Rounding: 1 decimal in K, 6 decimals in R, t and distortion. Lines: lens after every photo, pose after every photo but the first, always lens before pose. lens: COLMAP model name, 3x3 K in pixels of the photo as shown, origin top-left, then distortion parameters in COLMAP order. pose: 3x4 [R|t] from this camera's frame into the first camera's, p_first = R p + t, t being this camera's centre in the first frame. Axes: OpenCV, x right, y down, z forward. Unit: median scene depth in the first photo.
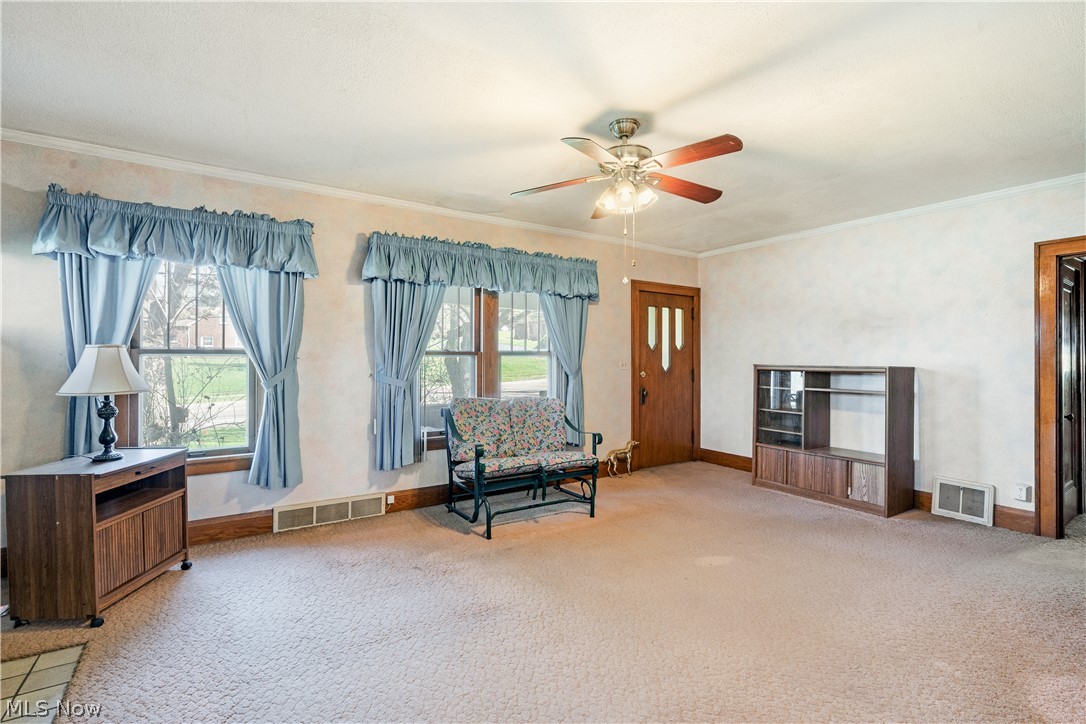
lens RADIAL K [[493.3, 0, 543.0], [0, 493.3, 360.2], [0, 0, 1]] dist [-0.000802, -0.000182]
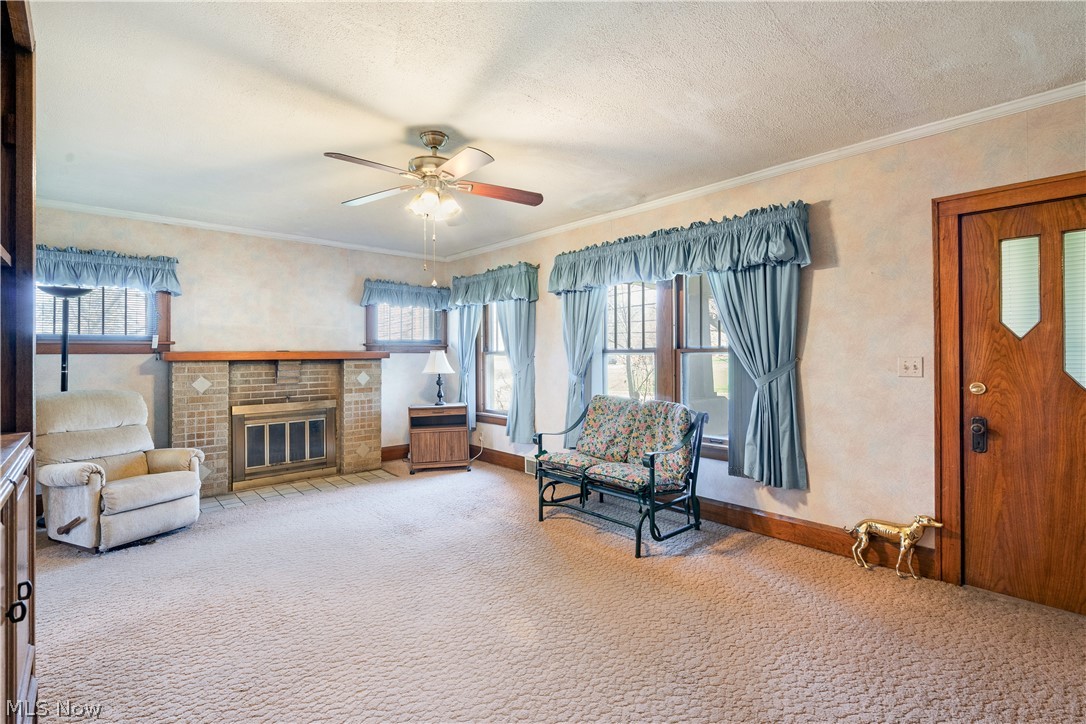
lens RADIAL K [[501.6, 0, 543.0], [0, 501.6, 362.0], [0, 0, 1]] dist [-0.001329, -0.000182]
pose [[0.164013, 0.011714, -0.986389, 0.869201], [0.001242, 0.999926, 0.012081, -0.005121], [0.986457, -0.003207, 0.163986, 0.721149]]
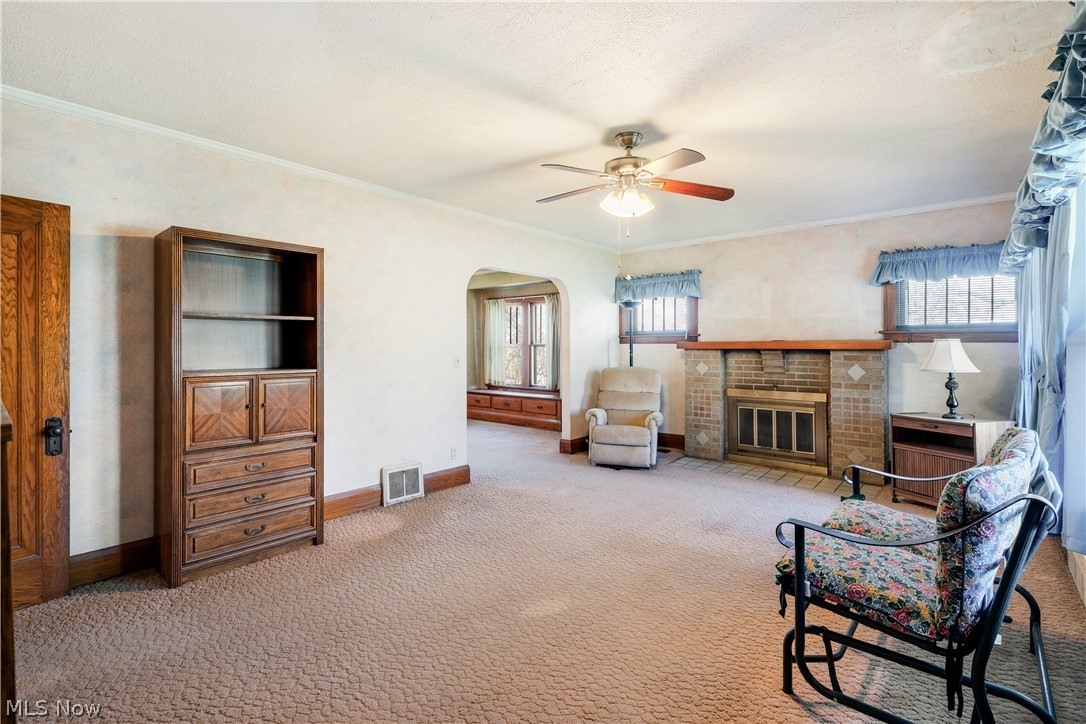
lens RADIAL K [[505.7, 0, 537.5], [0, 505.7, 350.8], [0, 0, 1]] dist [-0.000850, -0.000084]
pose [[-0.964815, 0.003154, -0.262912, 0.453532], [-0.000913, 0.999882, 0.015347, -0.011923], [0.262929, 0.015047, -0.964698, 1.406032]]
